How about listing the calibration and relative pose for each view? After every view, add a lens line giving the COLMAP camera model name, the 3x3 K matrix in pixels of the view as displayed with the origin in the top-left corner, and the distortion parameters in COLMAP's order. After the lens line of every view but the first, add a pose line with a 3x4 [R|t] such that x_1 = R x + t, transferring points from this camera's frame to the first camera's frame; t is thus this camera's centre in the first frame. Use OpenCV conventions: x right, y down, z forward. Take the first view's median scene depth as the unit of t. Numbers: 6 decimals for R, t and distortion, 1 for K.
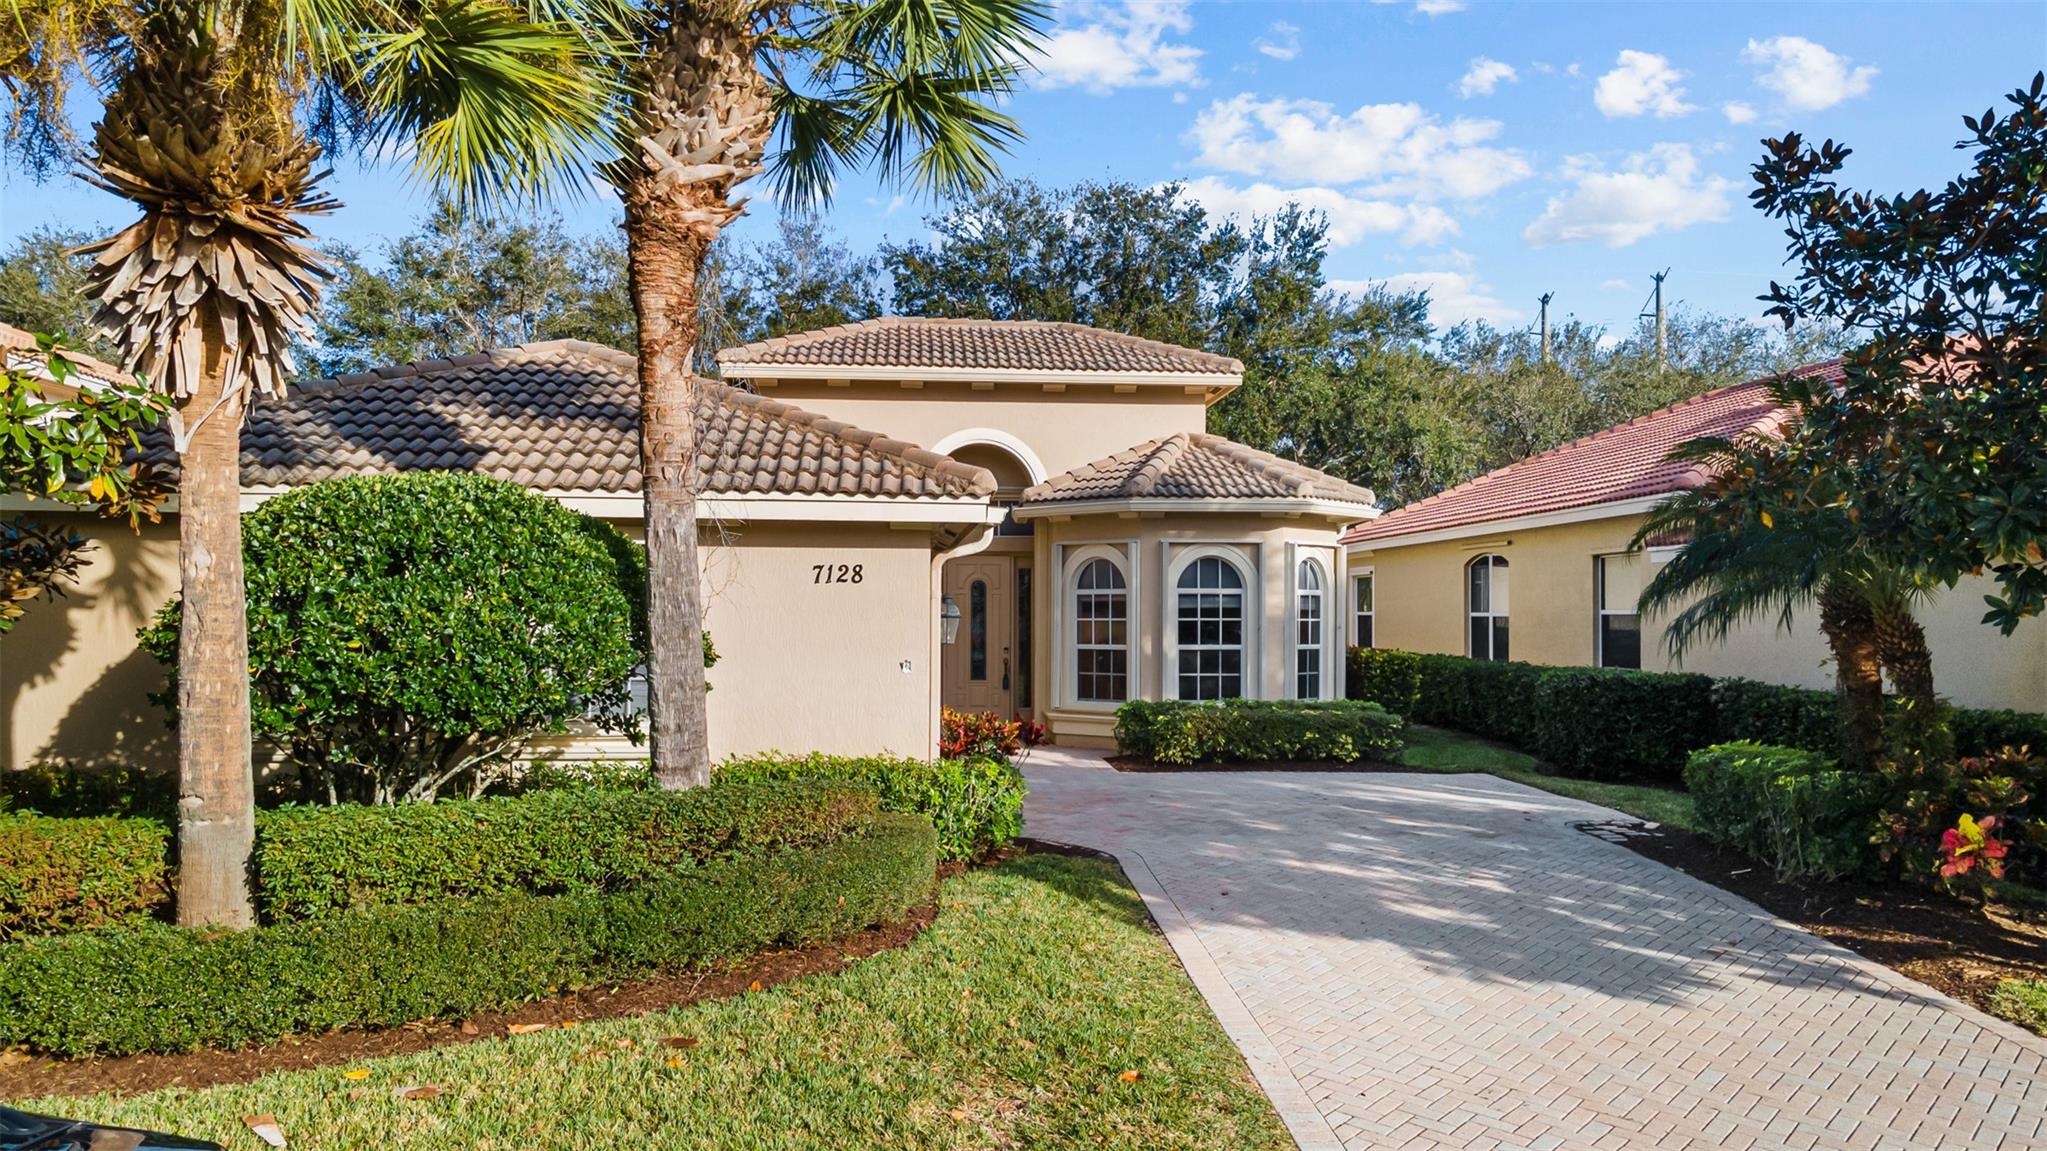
lens RADIAL K [[1529.3, 0, 1007.7], [0, 1529.3, 565.3], [0, 0, 1]] dist [-0.052415, 0.138996]
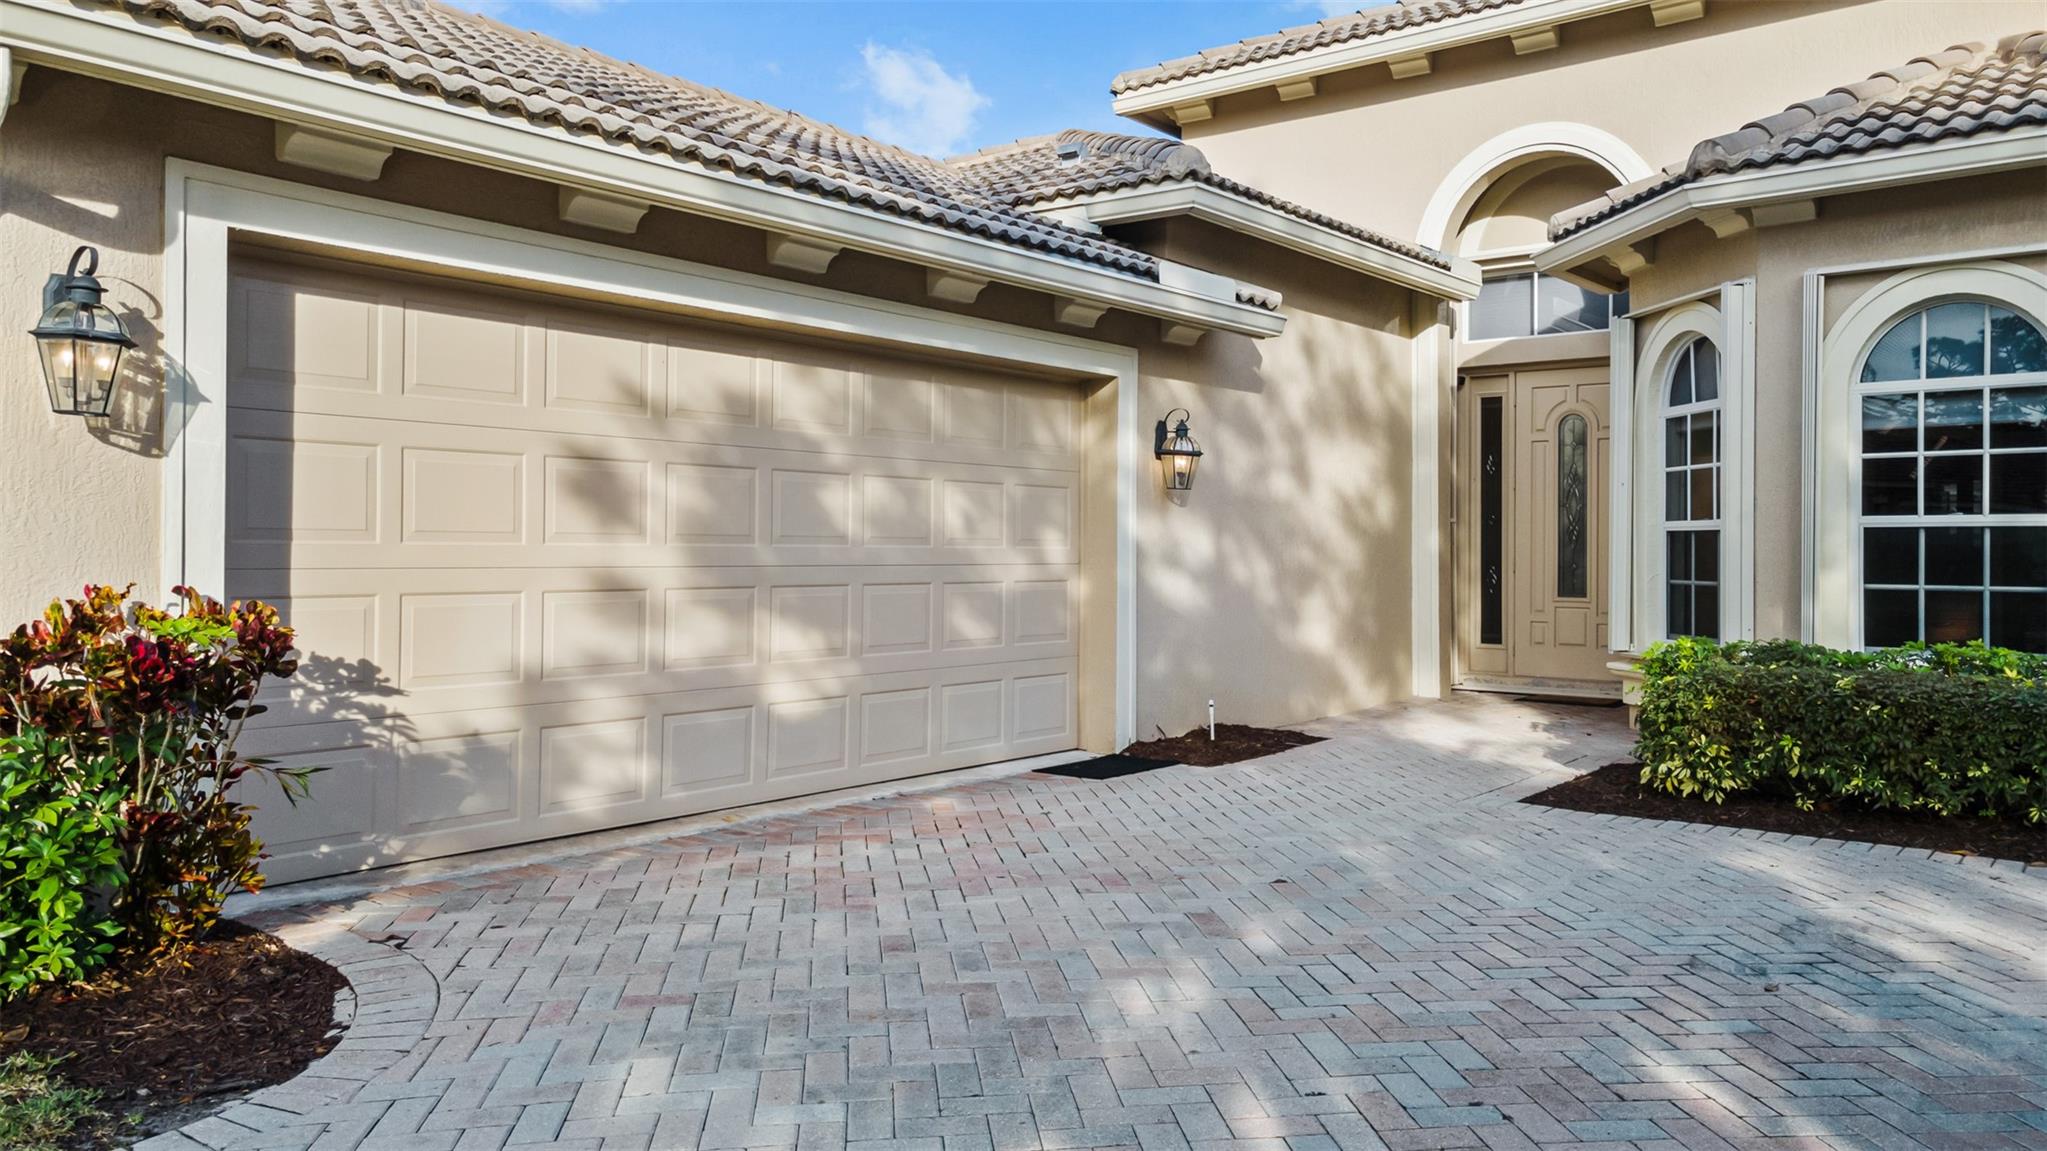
lens RADIAL K [[1529.3, 0, 1007.7], [0, 1529.3, 565.3], [0, 0, 1]] dist [-0.052415, 0.138996]
pose [[0.743240, 0.012614, -0.668906, 0.219415], [0.020041, 0.998954, 0.041106, 0.043507], [0.668725, -0.043957, 0.742210, 0.523404]]
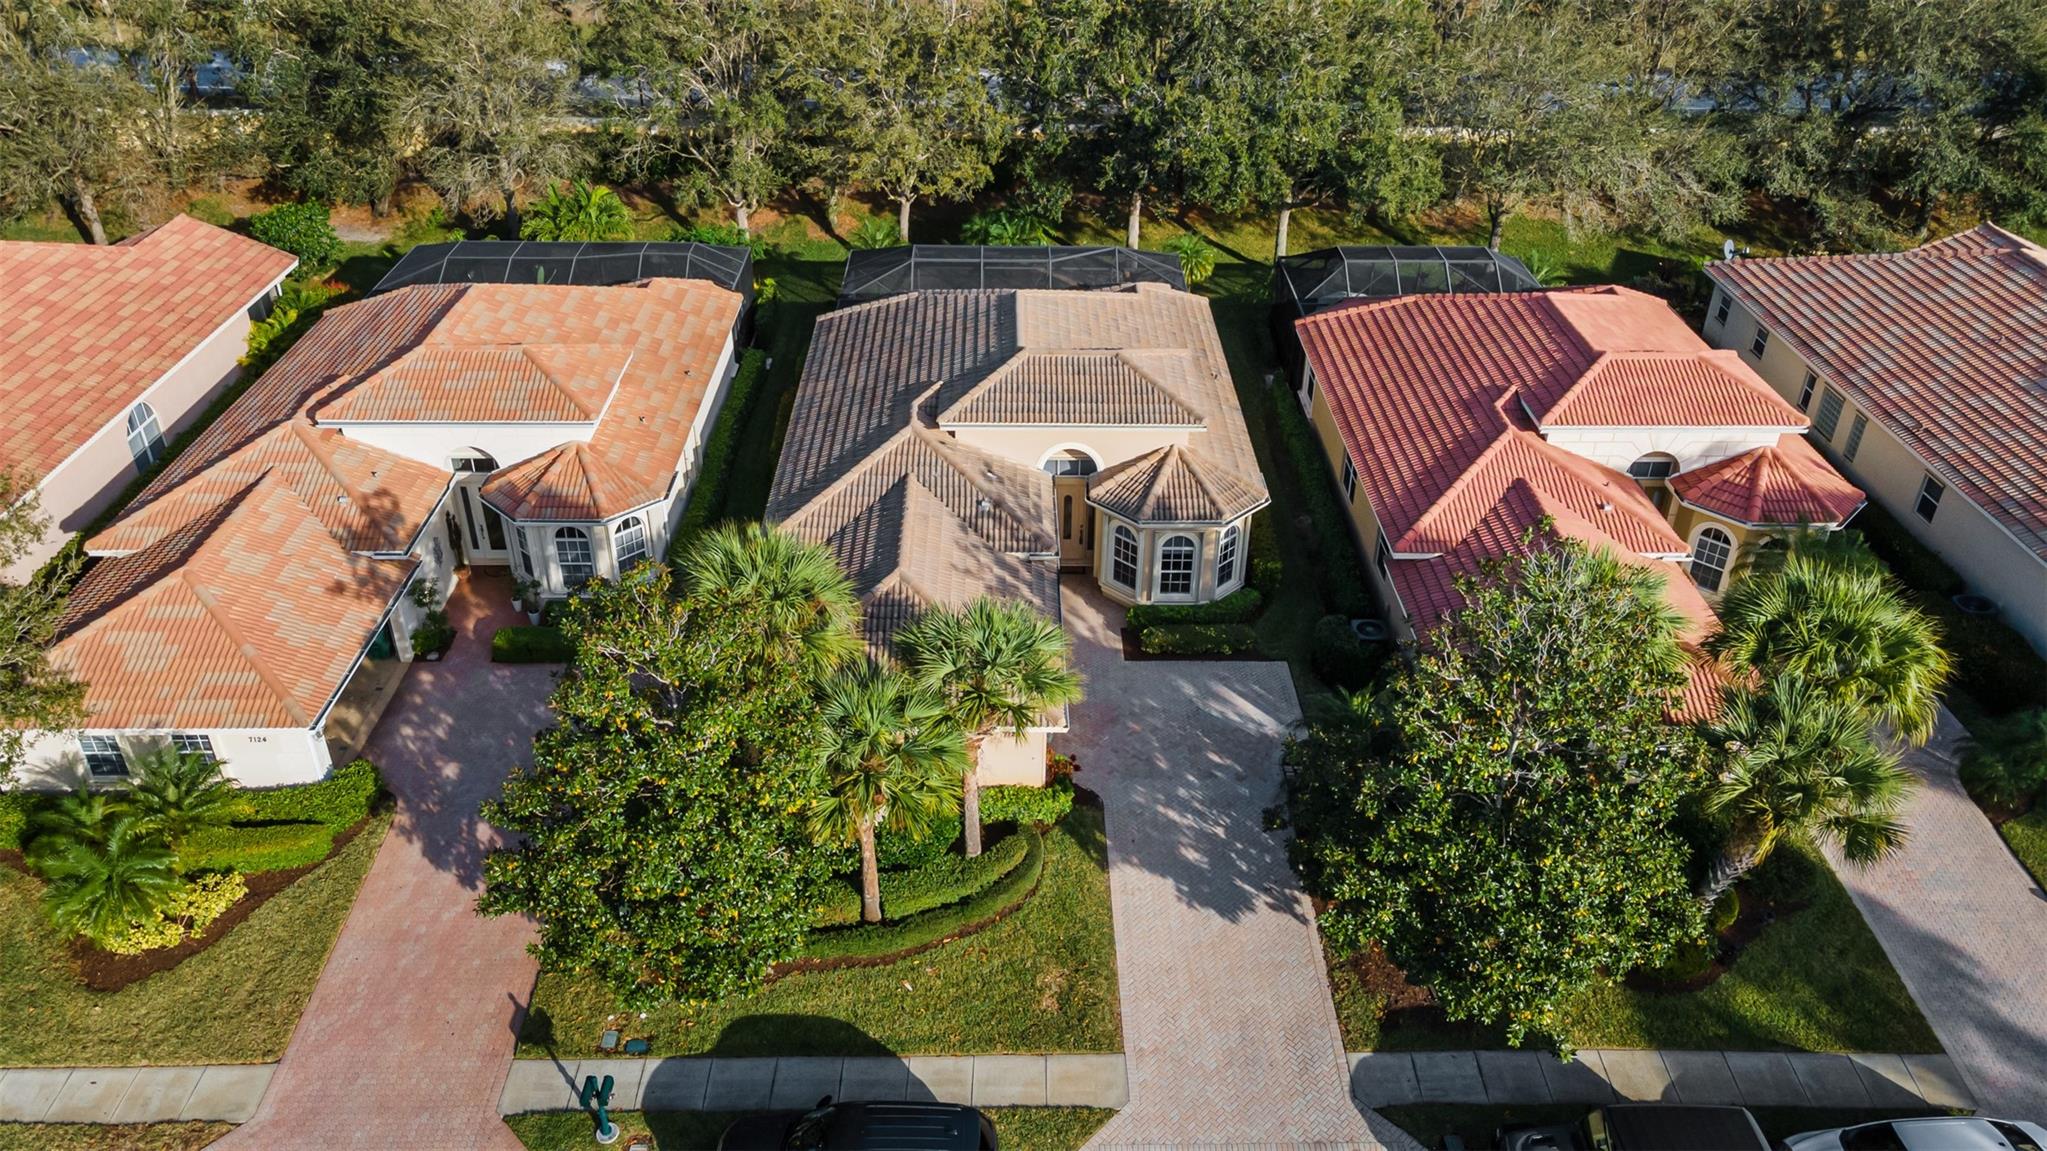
lens RADIAL K [[1529.3, 0, 1007.7], [0, 1529.3, 565.3], [0, 0, 1]] dist [-0.052415, 0.138996]
pose [[0.997714, 0.039417, -0.054893, 0.016821], [-0.002316, 0.831744, 0.555155, -1.111972], [0.067540, -0.553759, 0.829933, -0.741281]]
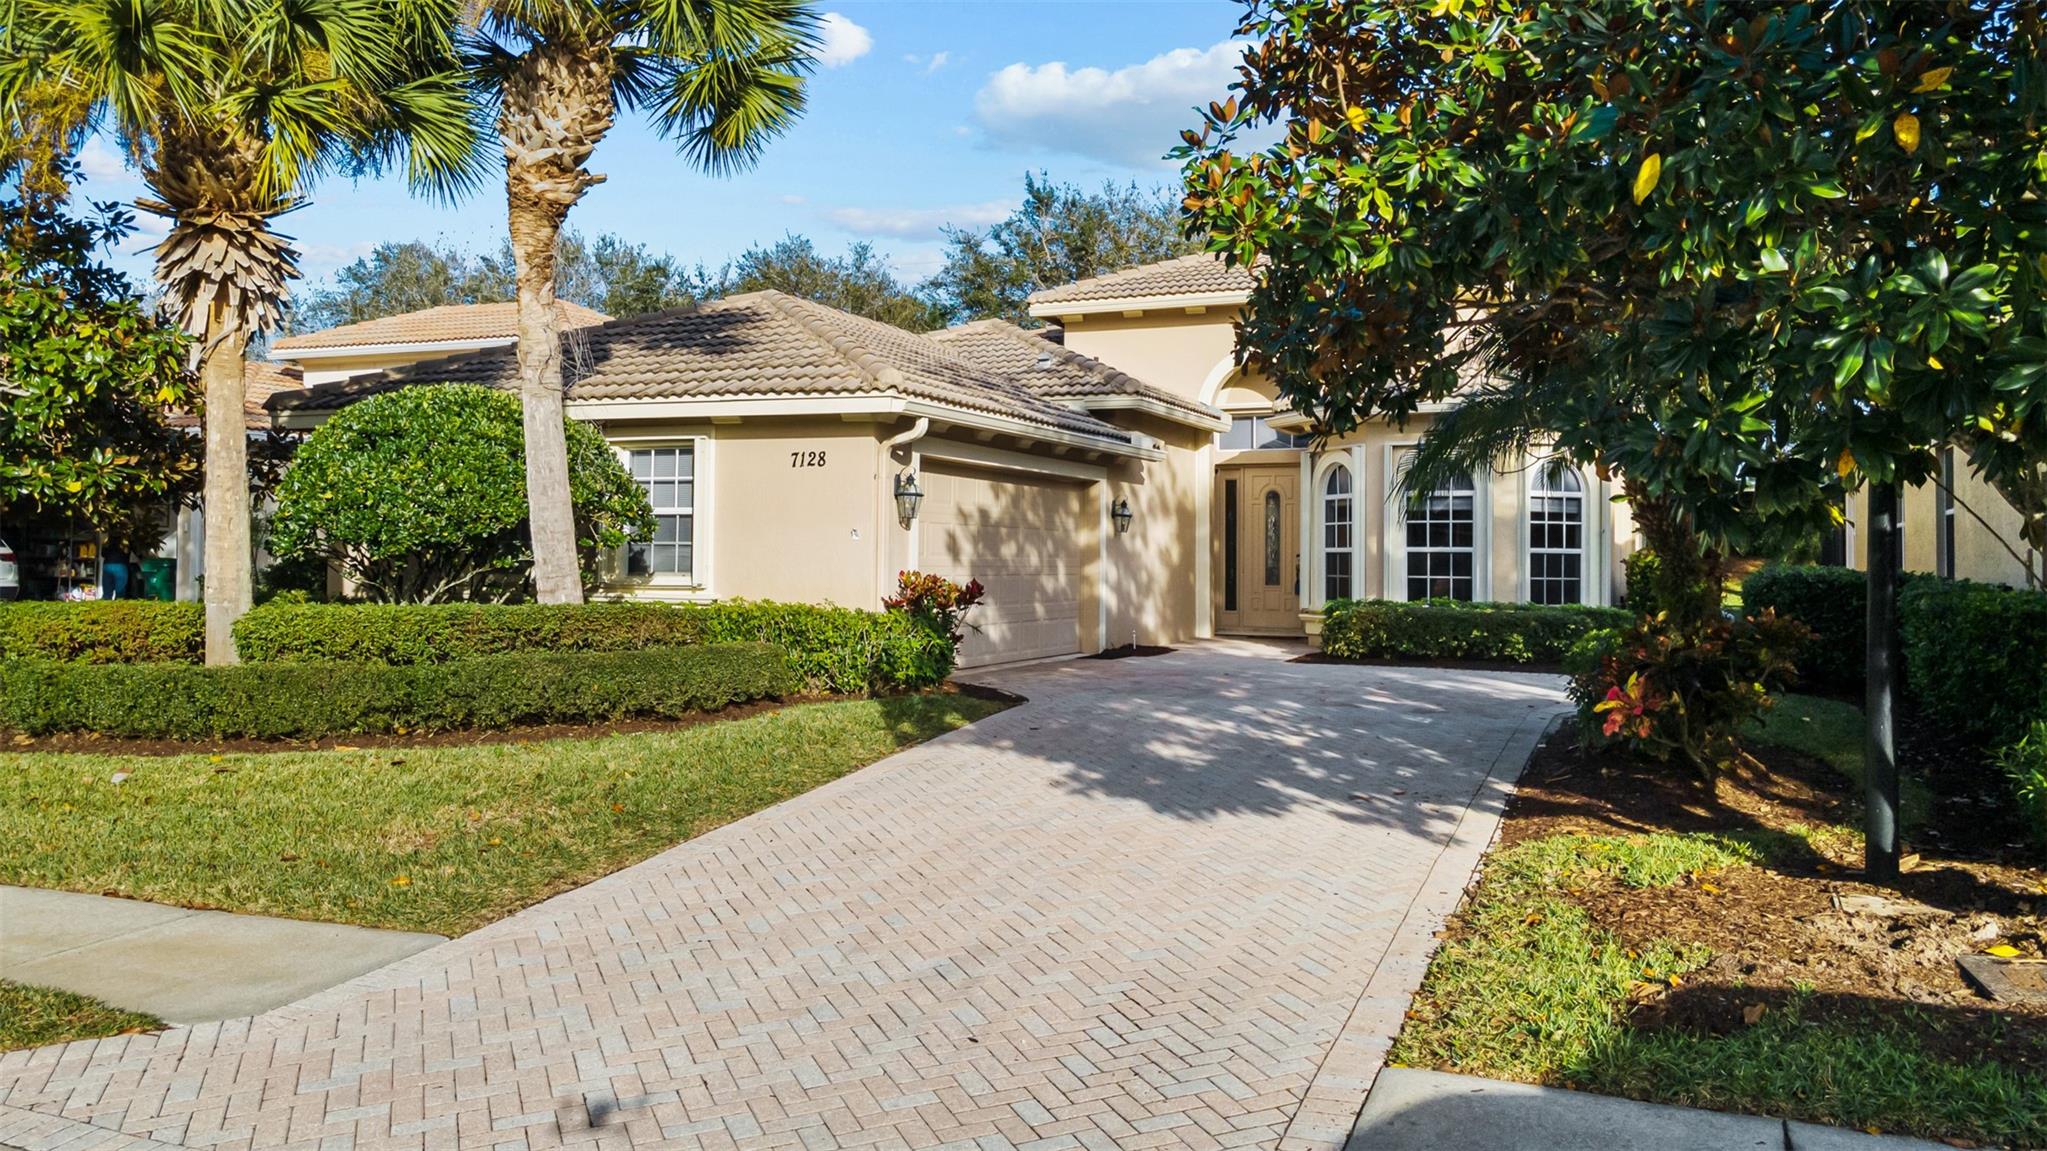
lens RADIAL K [[1529.3, 0, 1007.7], [0, 1529.3, 565.3], [0, 0, 1]] dist [-0.052415, 0.138996]
pose [[0.887711, 0.009669, -0.460300, 0.341244], [0.006261, 0.999433, 0.033070, 0.029219], [0.460359, -0.032238, 0.887147, -0.014480]]
